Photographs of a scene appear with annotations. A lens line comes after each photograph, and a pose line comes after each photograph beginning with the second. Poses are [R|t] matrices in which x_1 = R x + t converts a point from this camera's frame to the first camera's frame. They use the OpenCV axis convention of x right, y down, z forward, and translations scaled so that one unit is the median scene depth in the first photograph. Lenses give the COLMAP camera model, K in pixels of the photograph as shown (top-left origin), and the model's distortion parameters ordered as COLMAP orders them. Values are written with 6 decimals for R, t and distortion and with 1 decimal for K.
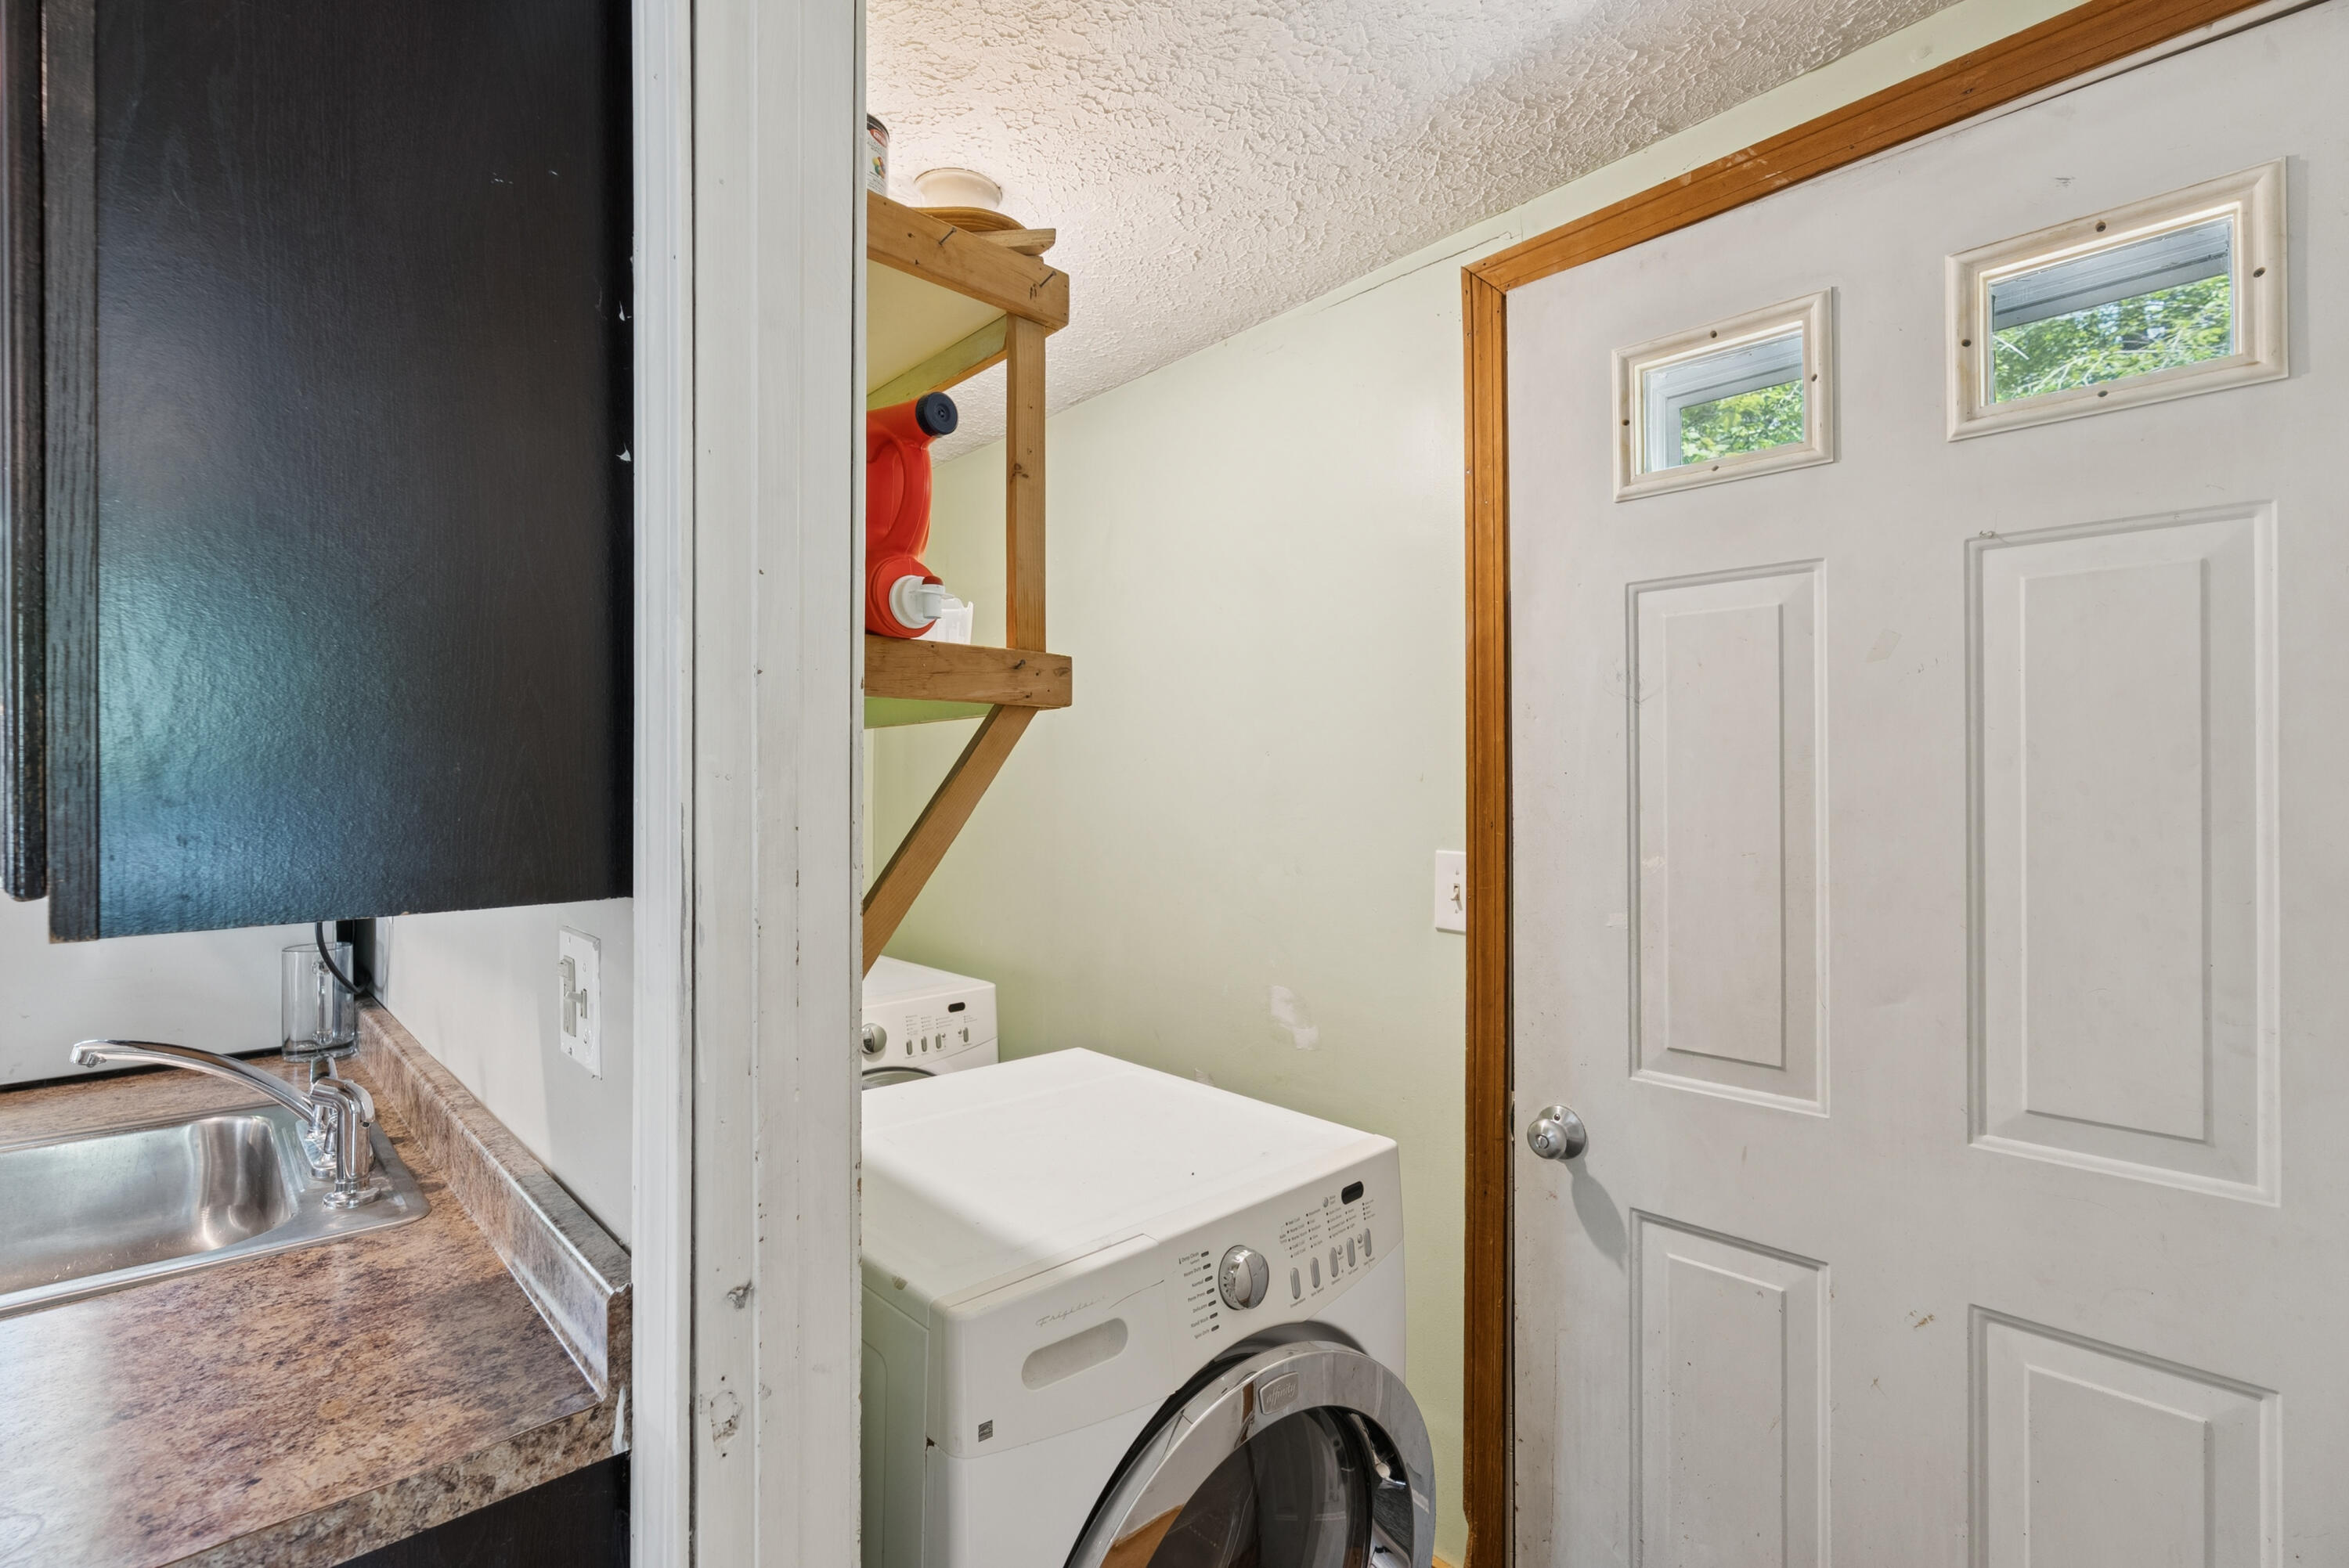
lens RADIAL K [[1064.7, 0, 1168.6], [0, 1064.7, 774.5], [0, 0, 1]] dist [-0.005907, 0.002190]
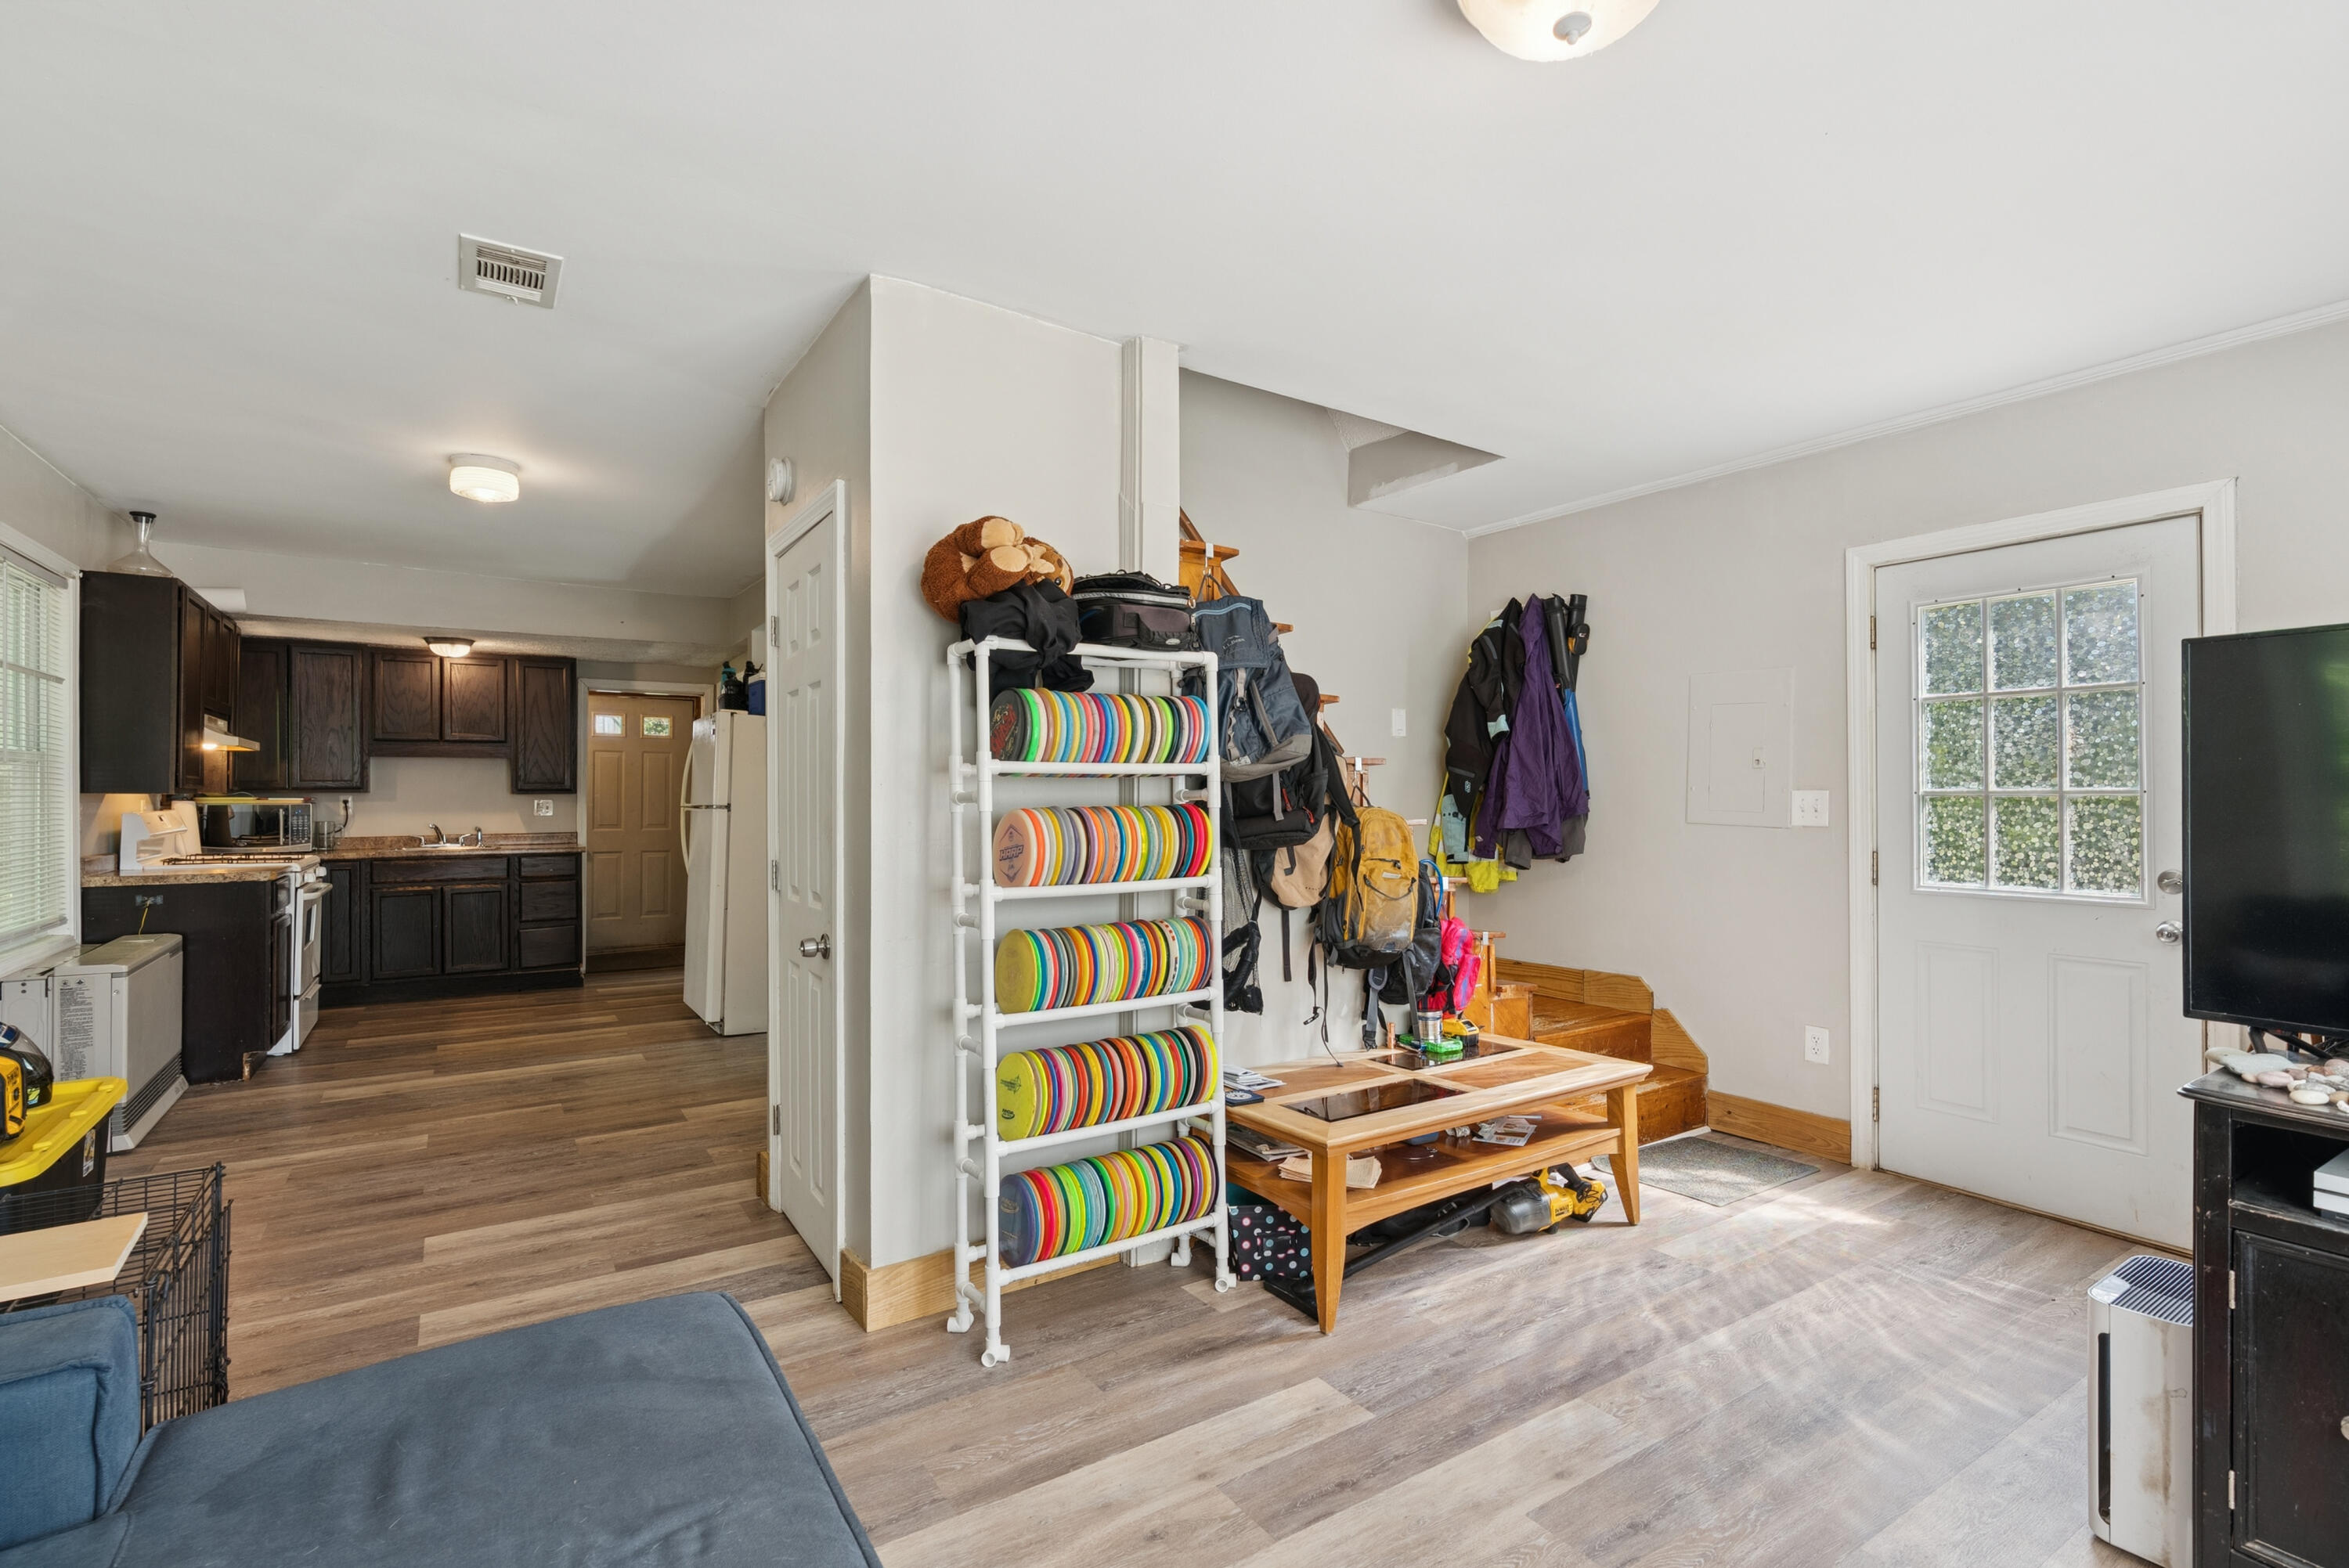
lens RADIAL K [[1064.7, 0, 1144.6], [0, 1064.7, 792.1], [0, 0, 1]] dist [-0.005907, 0.002190]
pose [[0.177583, 0.002932, 0.984101, -5.144500], [-0.012875, 0.999917, -0.000656, 0.026757], [-0.984022, -0.012553, 0.177606, -3.301207]]
